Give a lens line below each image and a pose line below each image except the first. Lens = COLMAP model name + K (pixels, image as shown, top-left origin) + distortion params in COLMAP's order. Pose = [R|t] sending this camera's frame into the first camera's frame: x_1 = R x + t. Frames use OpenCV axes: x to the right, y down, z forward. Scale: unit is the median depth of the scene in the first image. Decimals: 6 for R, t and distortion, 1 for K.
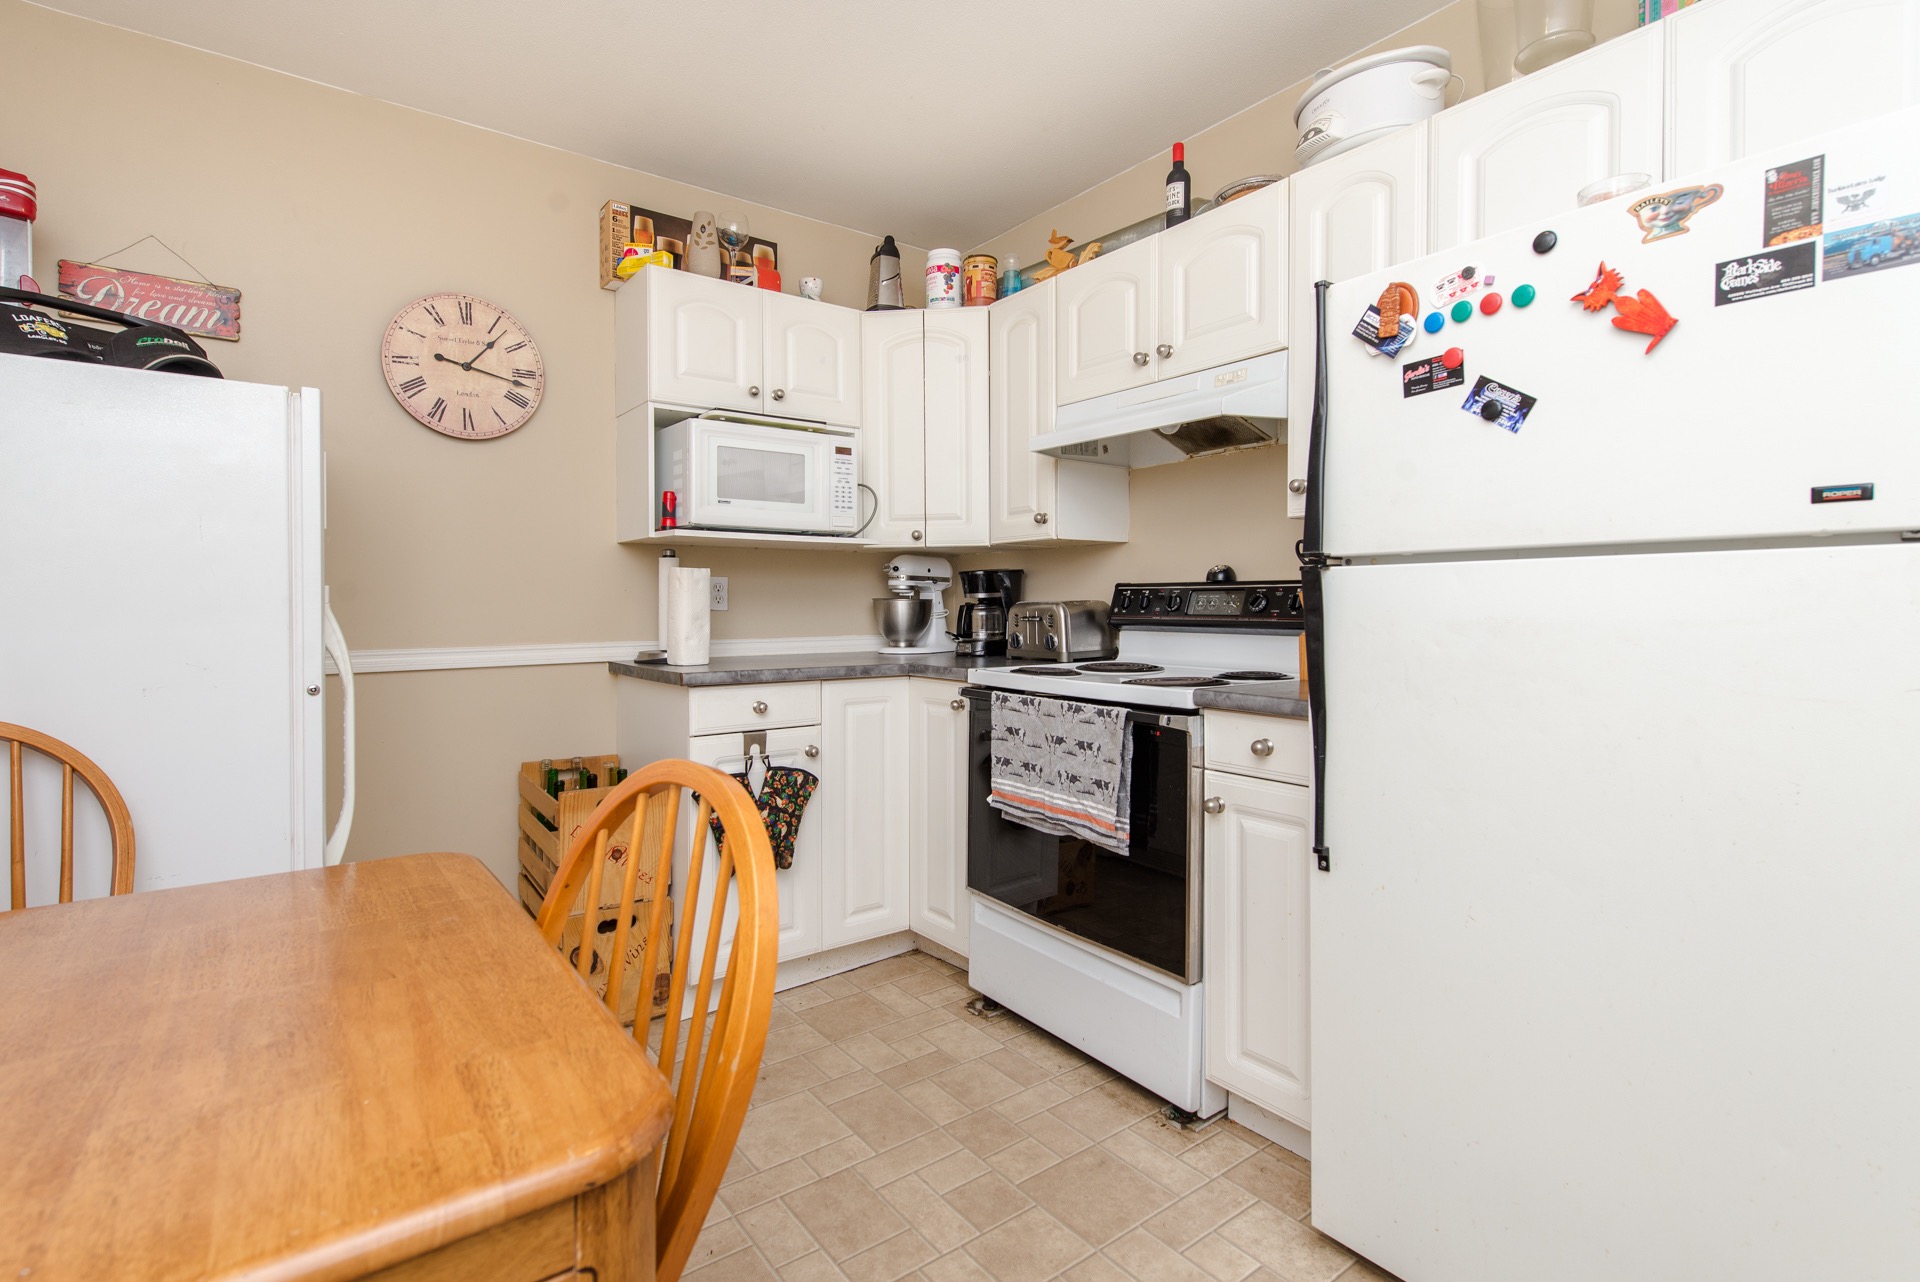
lens RADIAL K [[914.1, 0, 960.8], [0, 914.1, 620.4], [0, 0, 1]] dist [0.012356, -0.001252]
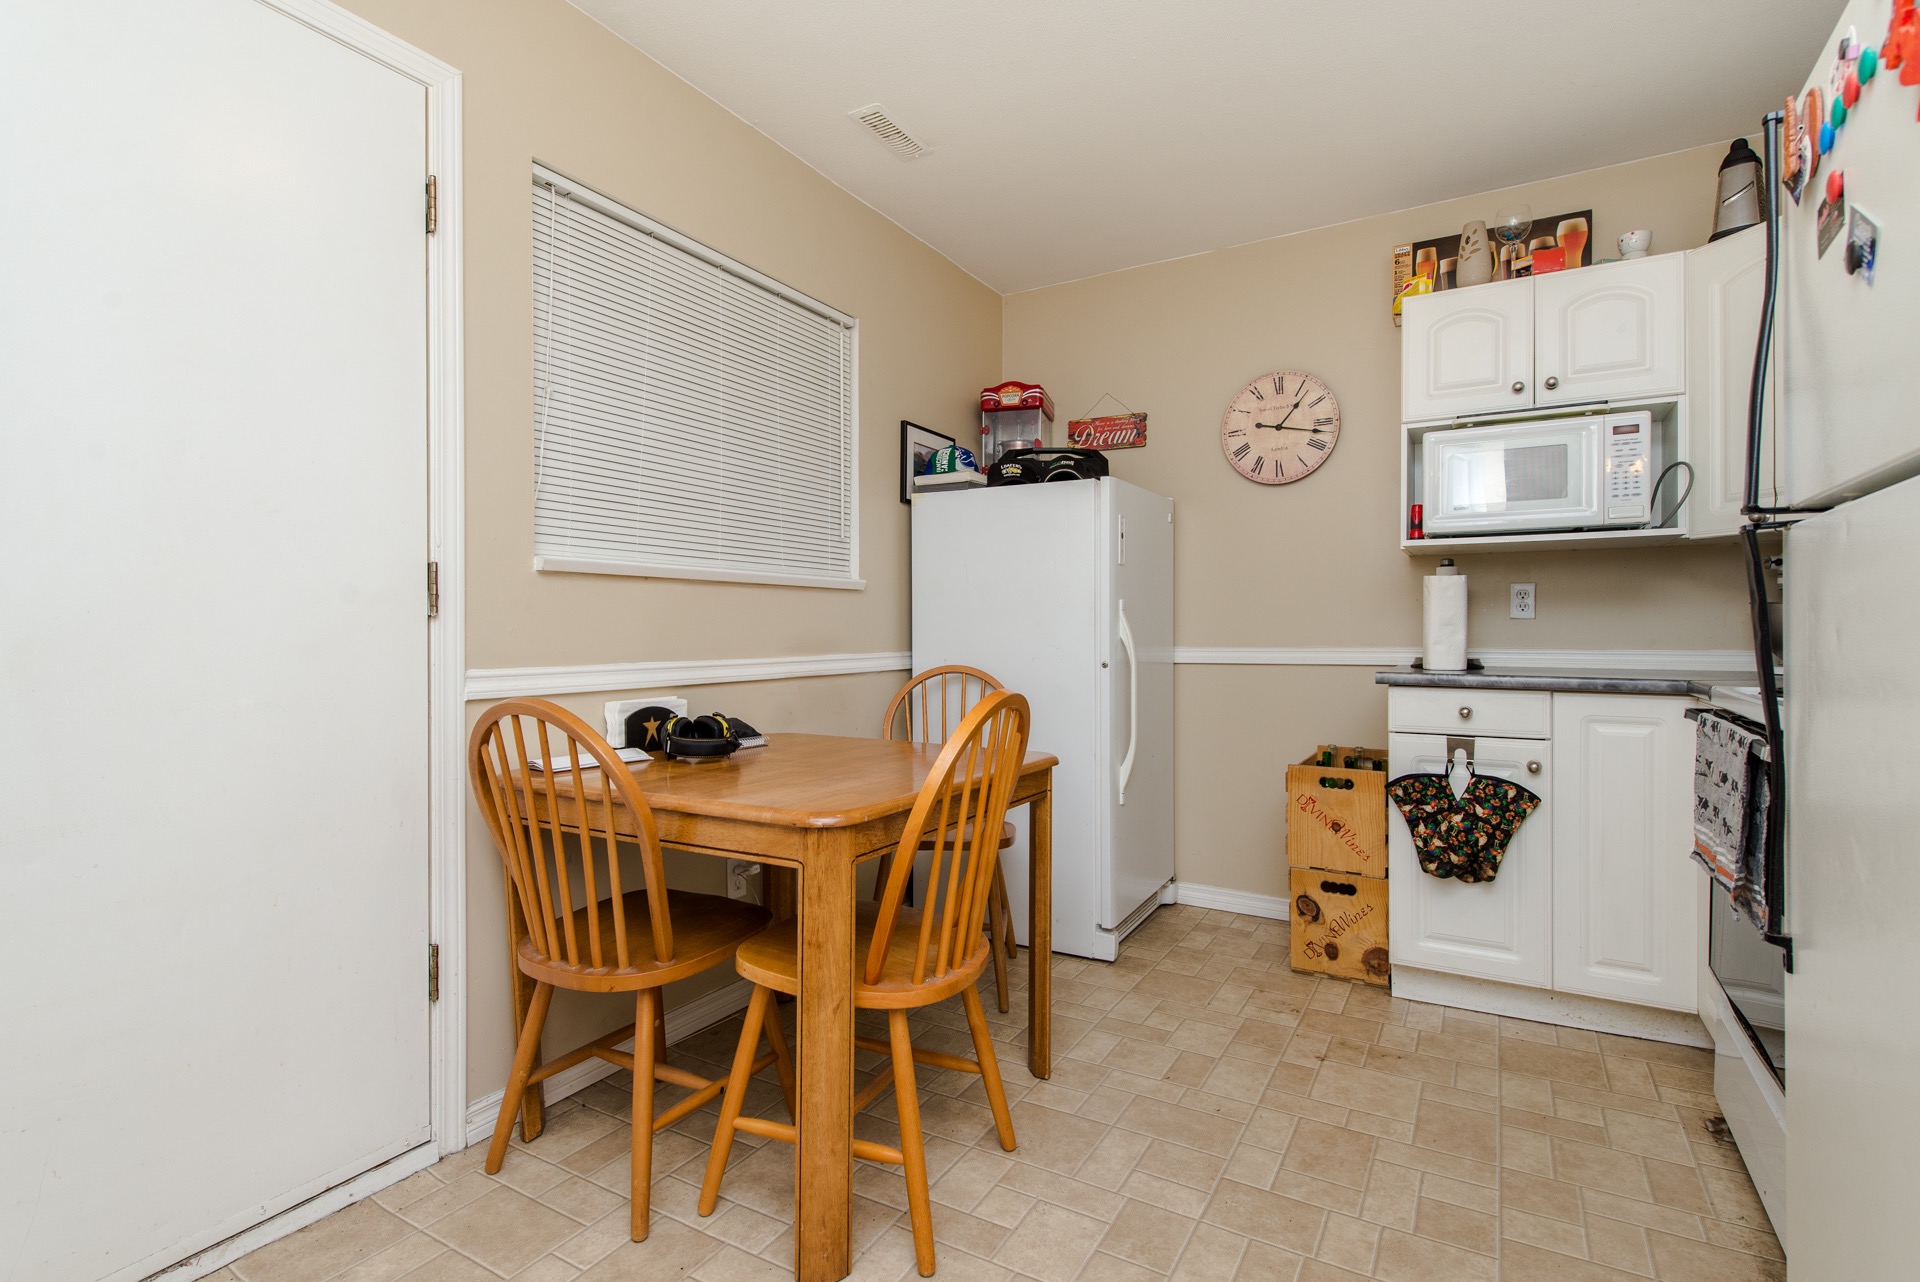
lens RADIAL K [[928.9, 0, 960.0], [0, 928.9, 641.0], [0, 0, 1]] dist [0.000089, -0.001121]
pose [[0.384031, 0.010711, -0.923258, 0.487950], [-0.016980, 0.999846, 0.004537, 0.021713], [0.923164, 0.013935, 0.384153, 0.101911]]
